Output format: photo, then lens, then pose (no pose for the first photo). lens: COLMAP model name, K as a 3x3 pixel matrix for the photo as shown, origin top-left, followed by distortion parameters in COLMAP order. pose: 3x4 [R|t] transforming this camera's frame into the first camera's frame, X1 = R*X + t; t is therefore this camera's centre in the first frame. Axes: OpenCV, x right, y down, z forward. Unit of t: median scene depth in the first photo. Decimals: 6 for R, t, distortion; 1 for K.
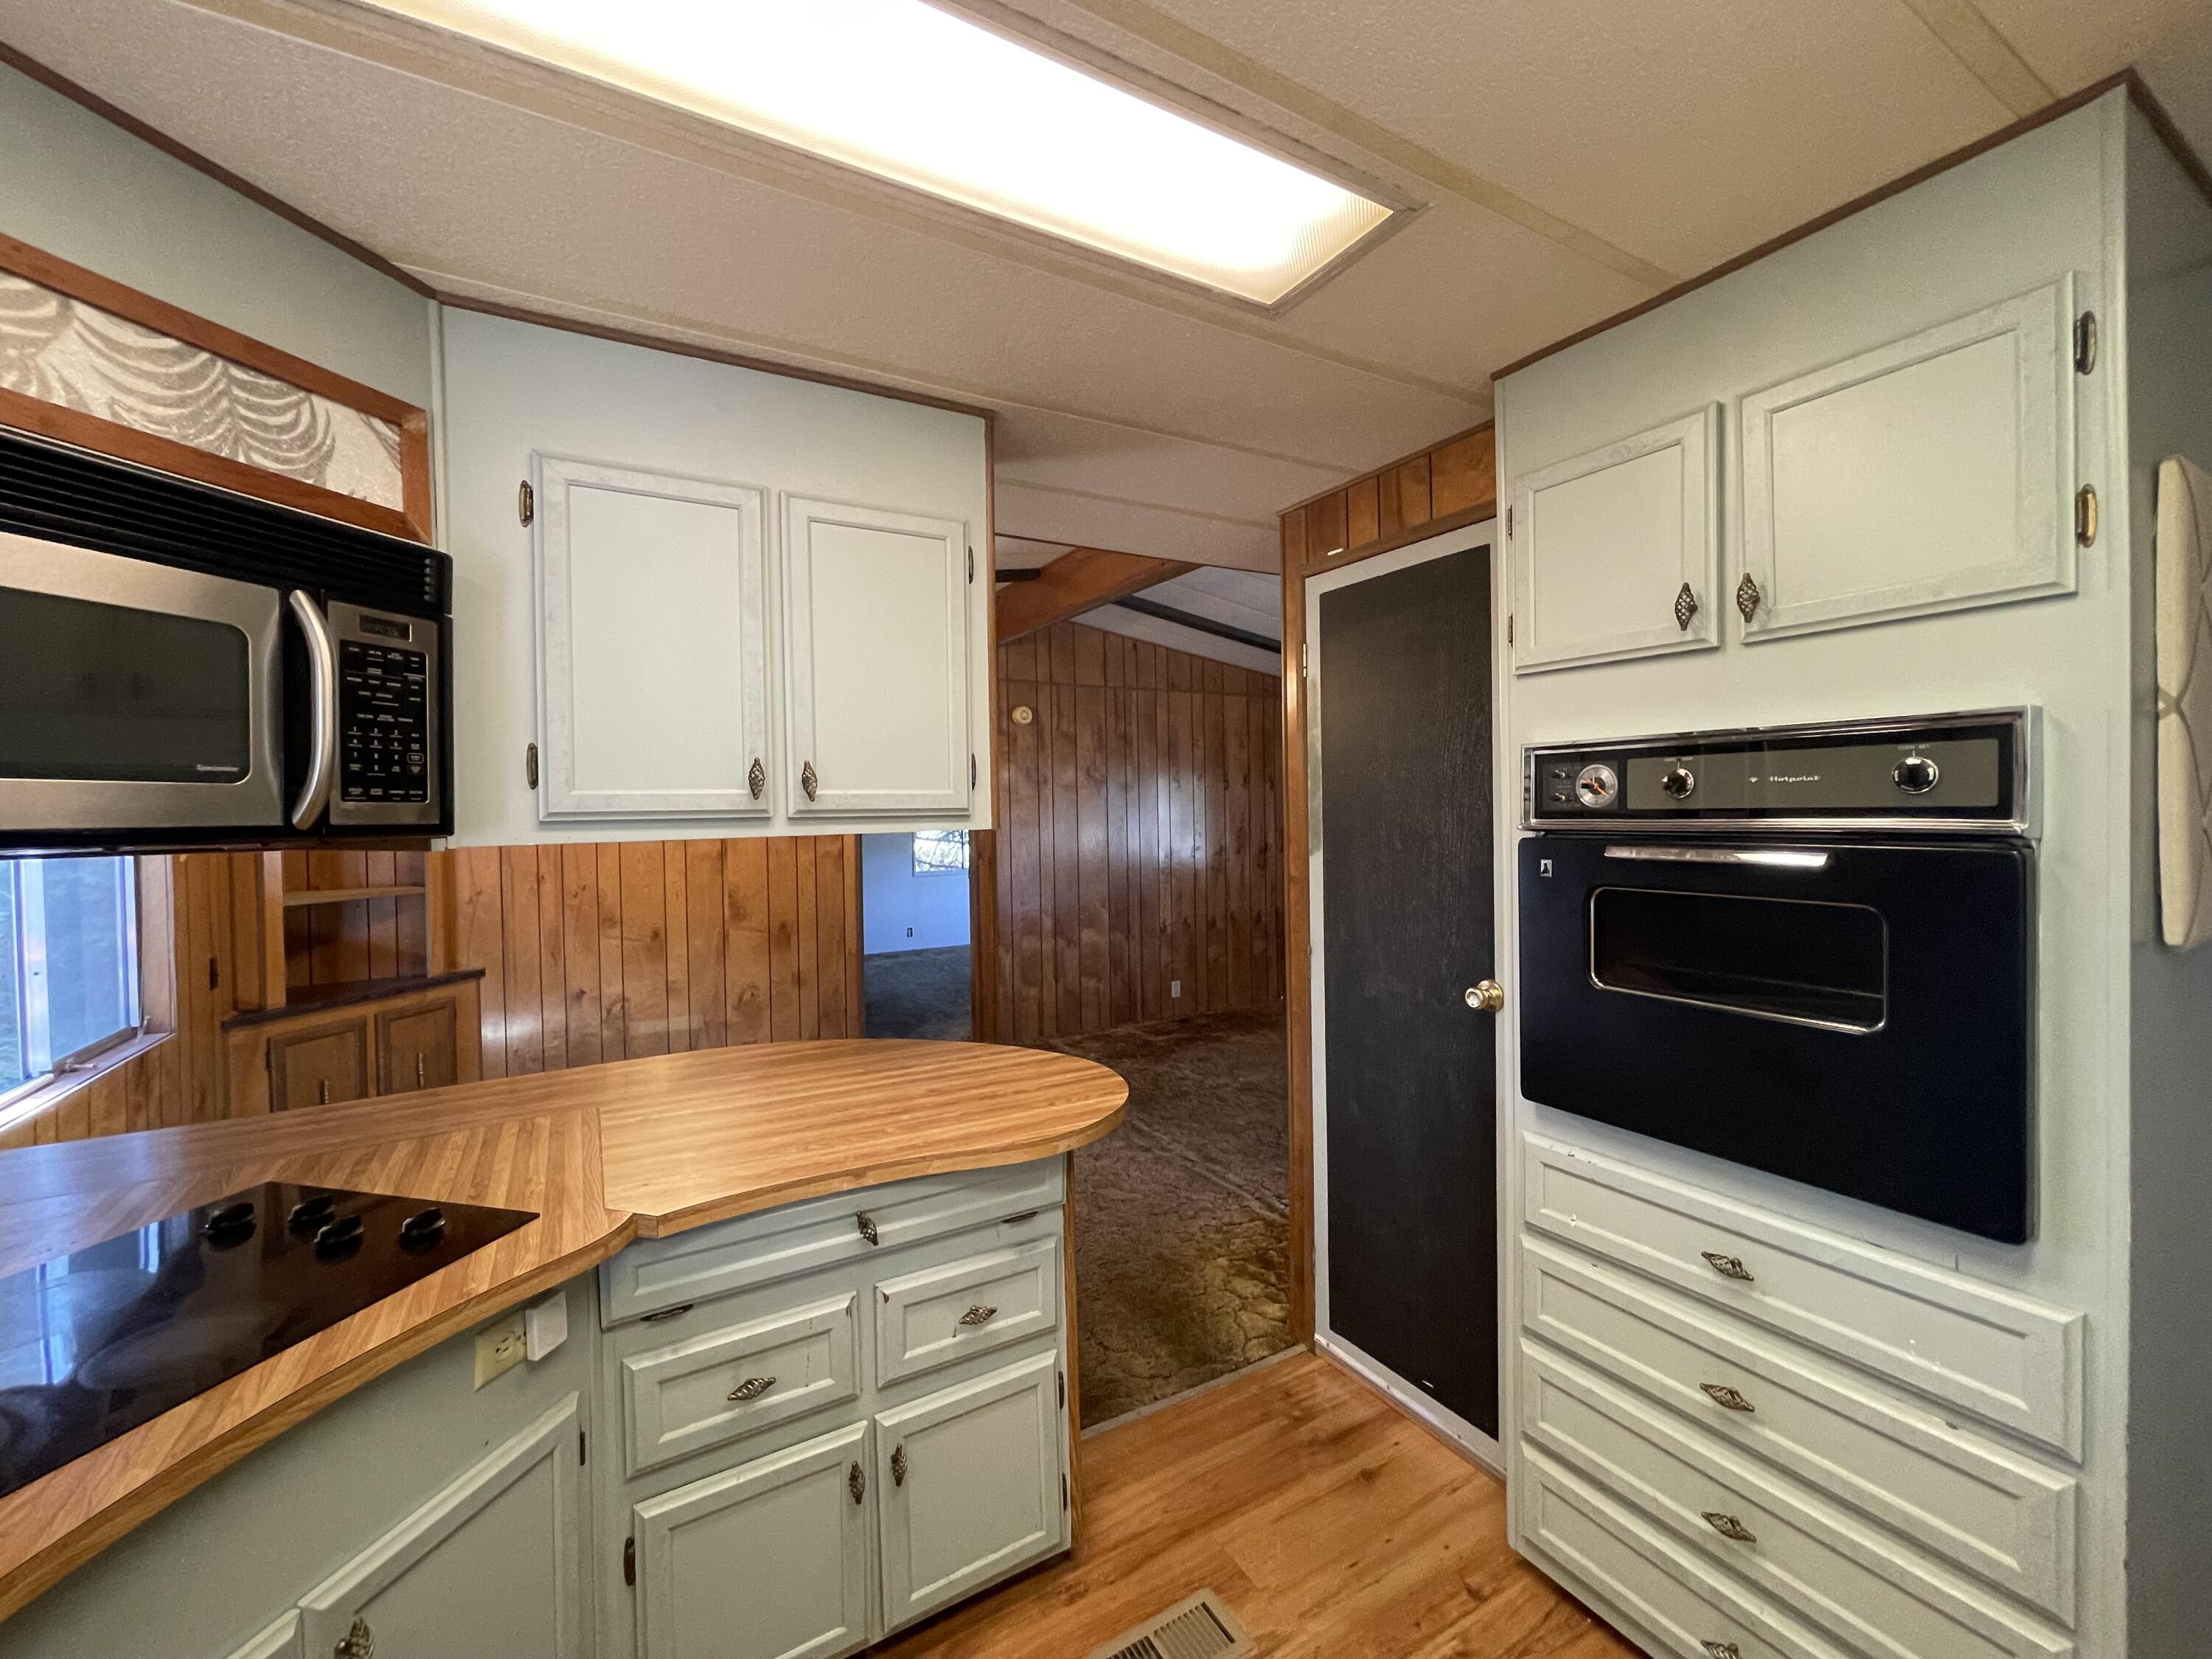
lens RADIAL K [[899.1, 0, 1106.0], [0, 899.1, 829.5], [0, 0, 1]] dist [0.002572, -0.000390]
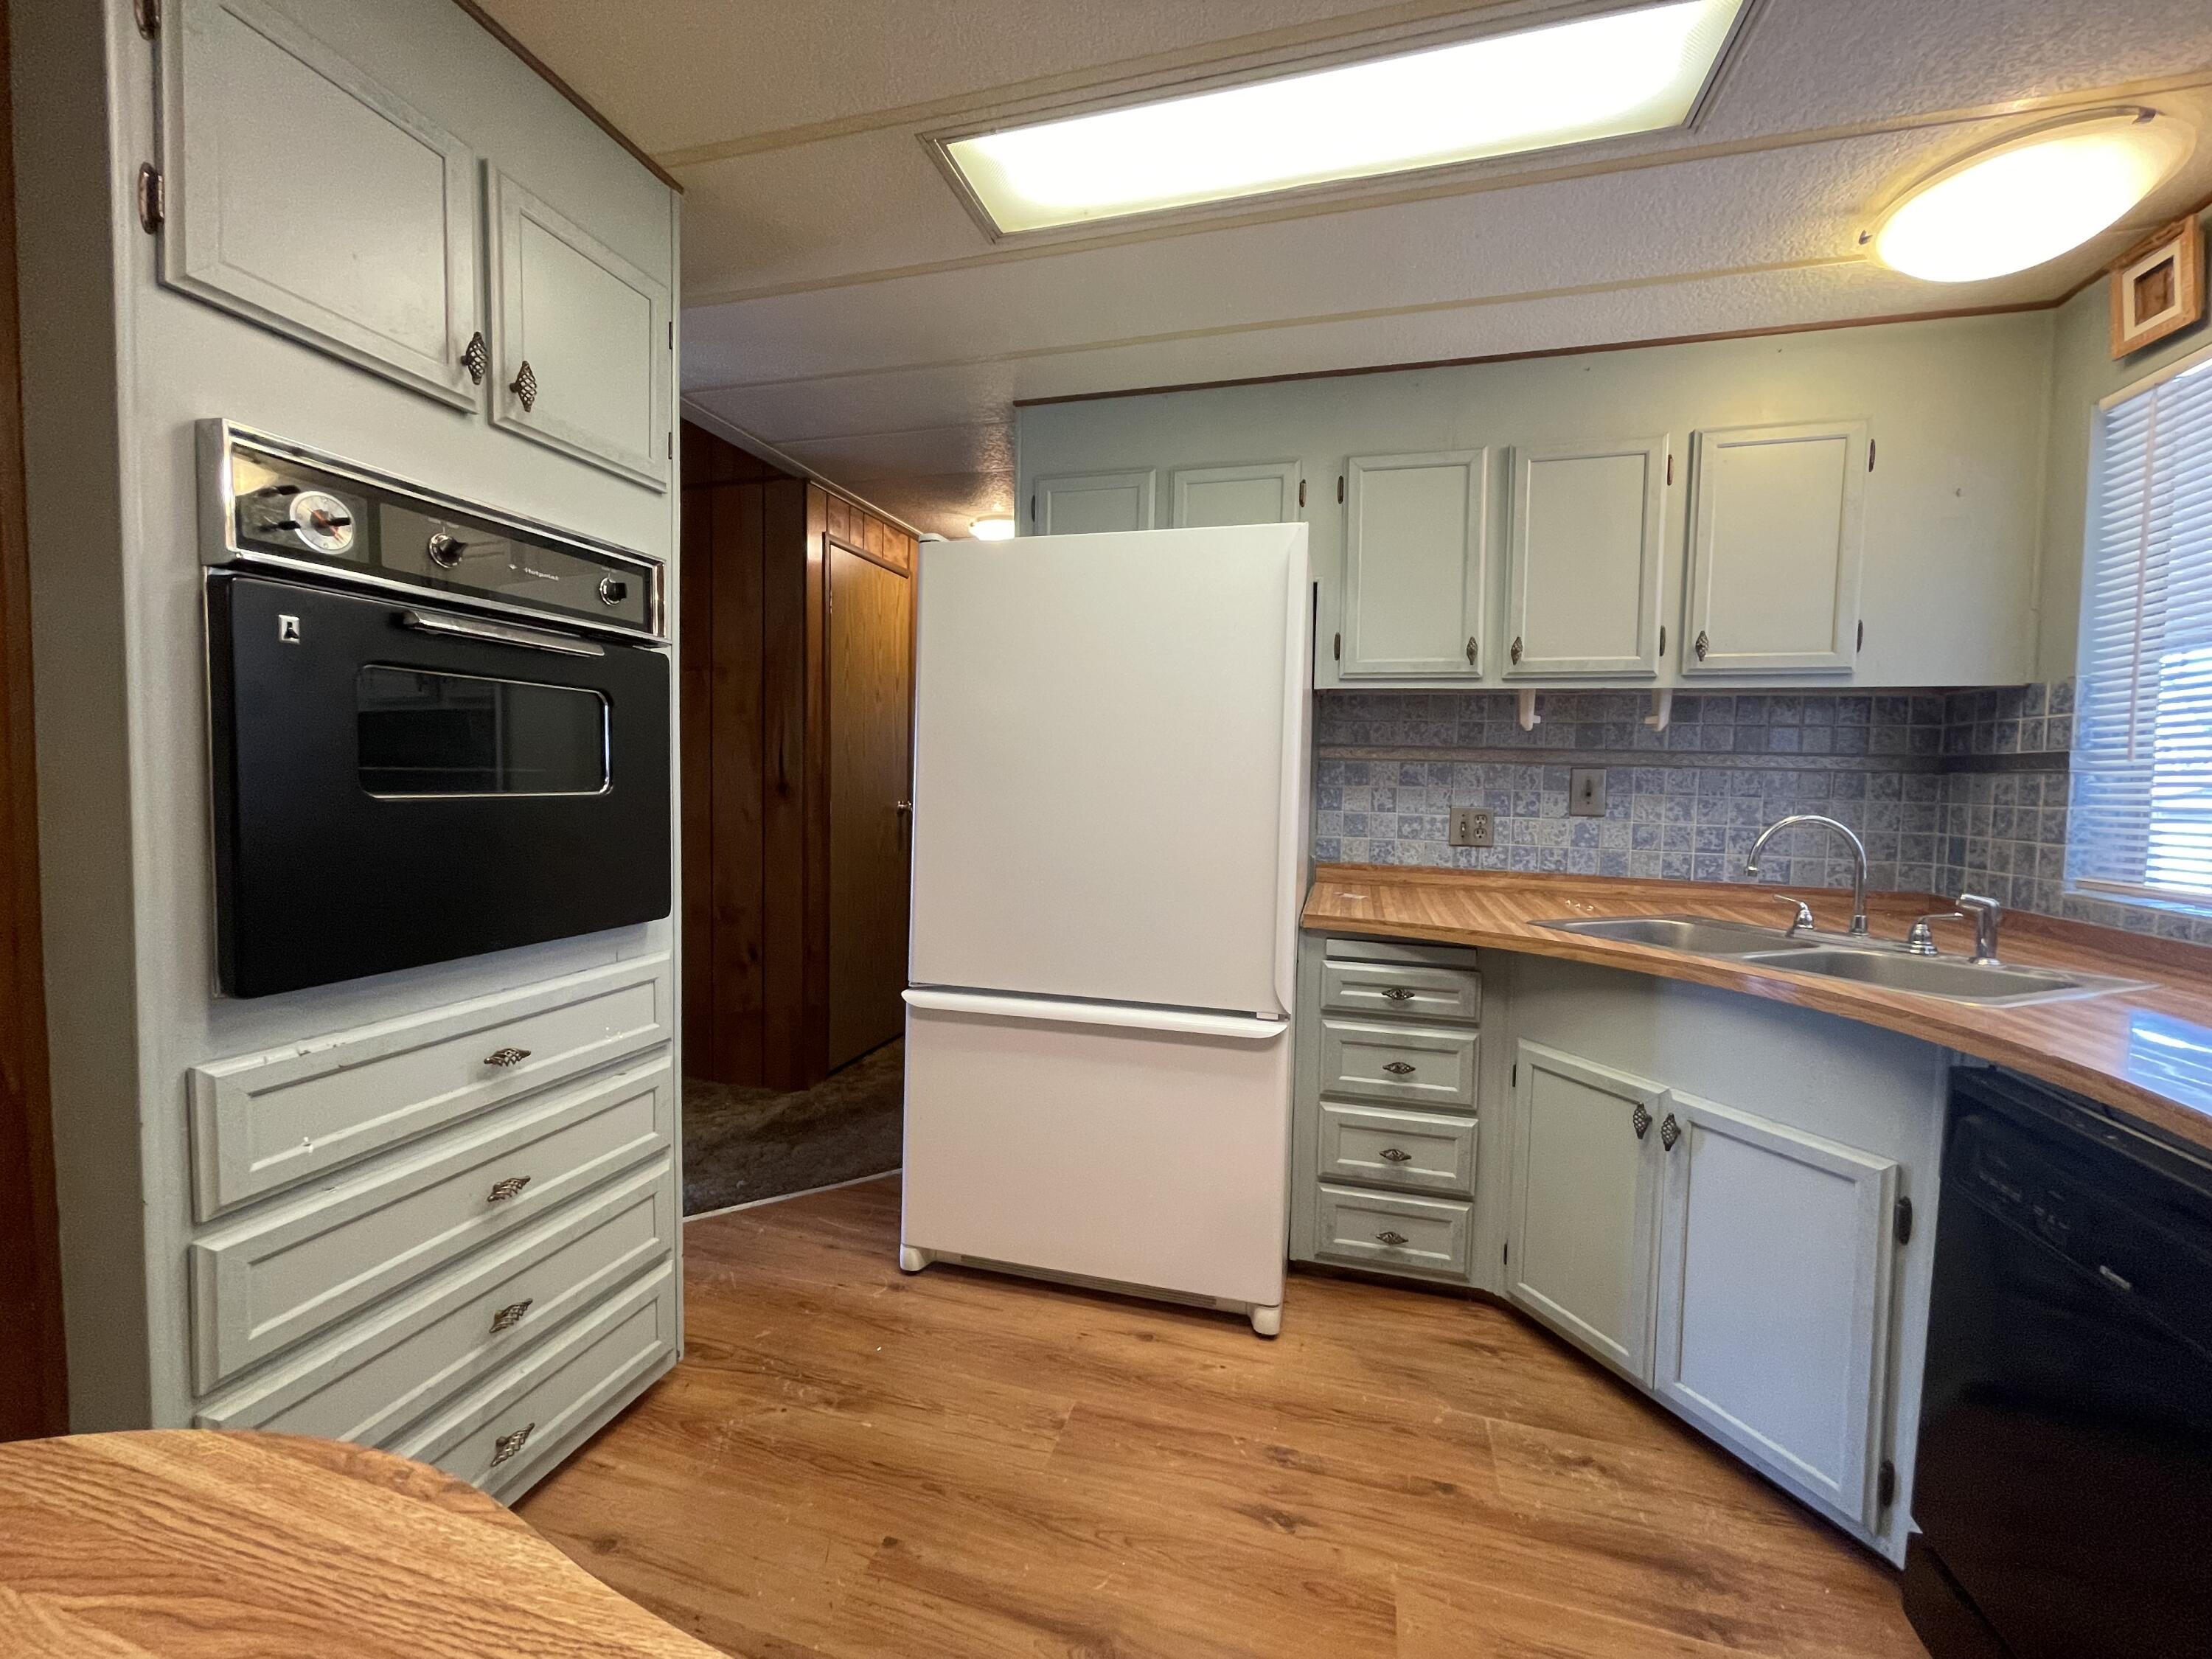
lens RADIAL K [[932.0, 0, 1106.0], [0, 932.0, 829.5], [0, 0, 1]] dist [-0.022073, 0.029859]
pose [[-0.699195, -0.034344, 0.714105, -0.561969], [0.011429, 0.998181, 0.059196, 0.204814], [-0.714839, 0.049551, -0.697531, 1.394201]]
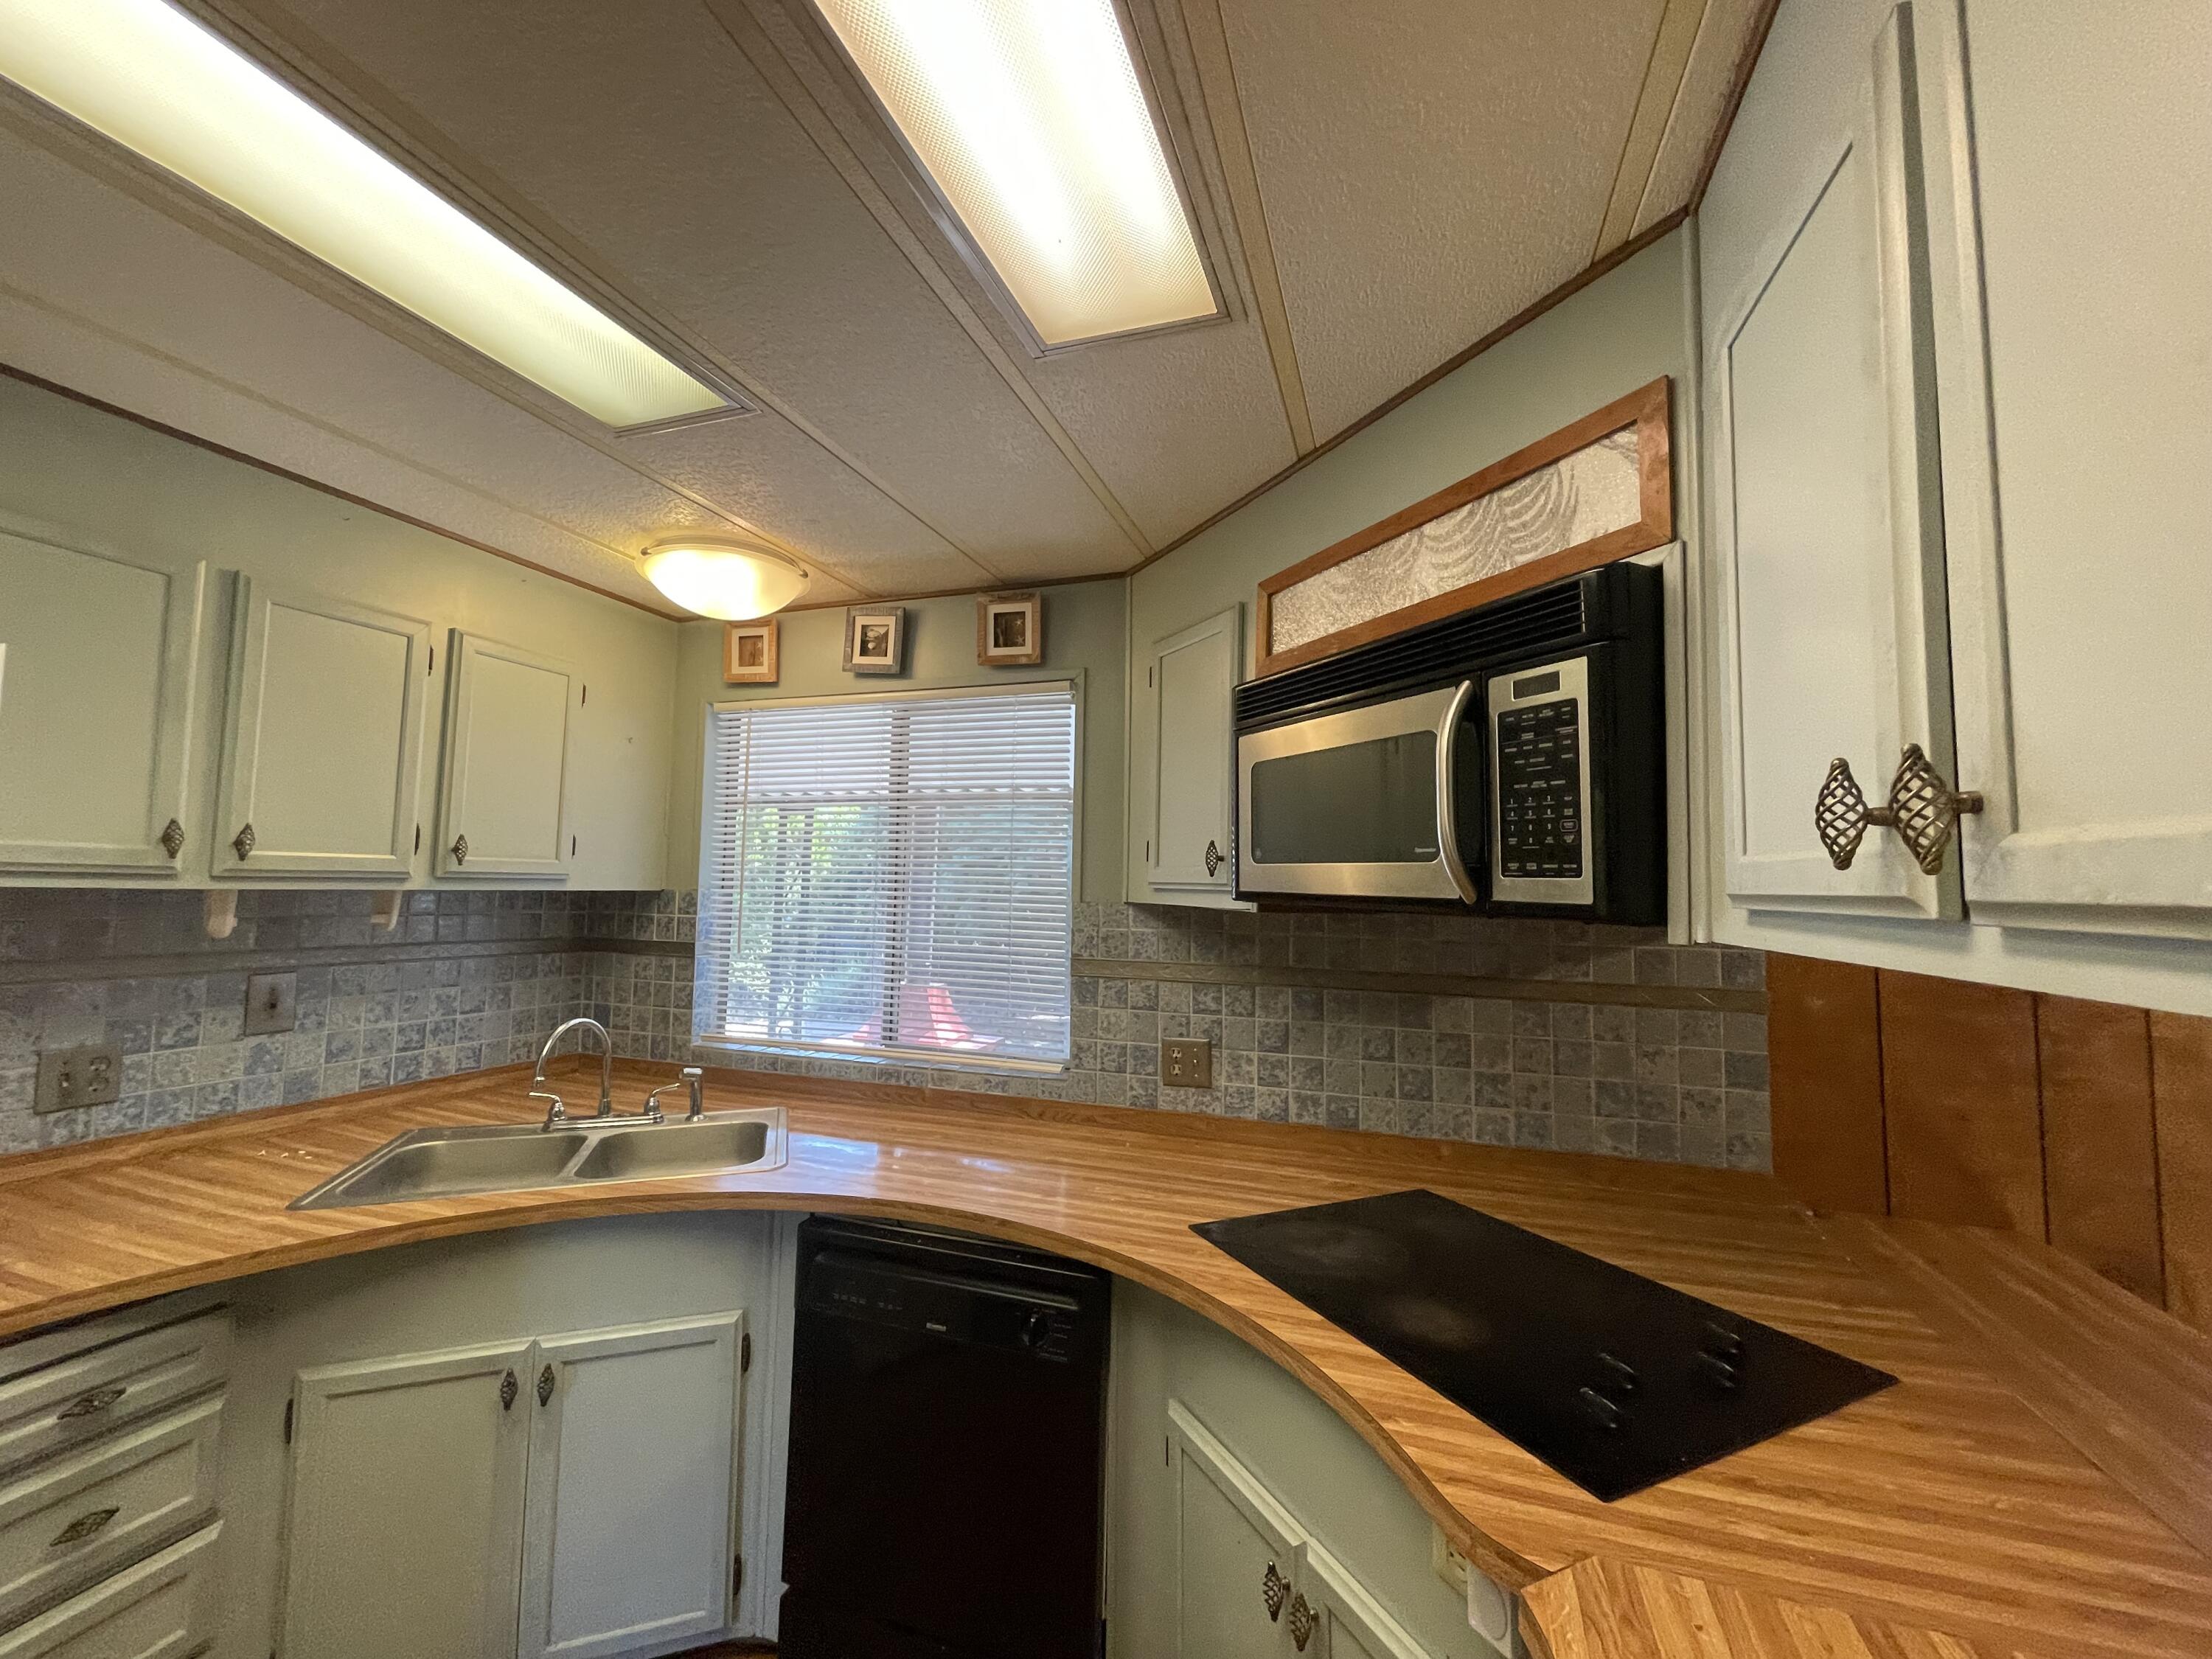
lens RADIAL K [[899.1, 0, 1106.0], [0, 899.1, 829.5], [0, 0, 1]] dist [0.002572, -0.000390]
pose [[-0.757823, -0.038633, -0.651315, 0.110749], [-0.022686, 0.999202, -0.032872, -0.038295], [0.652065, -0.010136, -0.758095, 1.369794]]
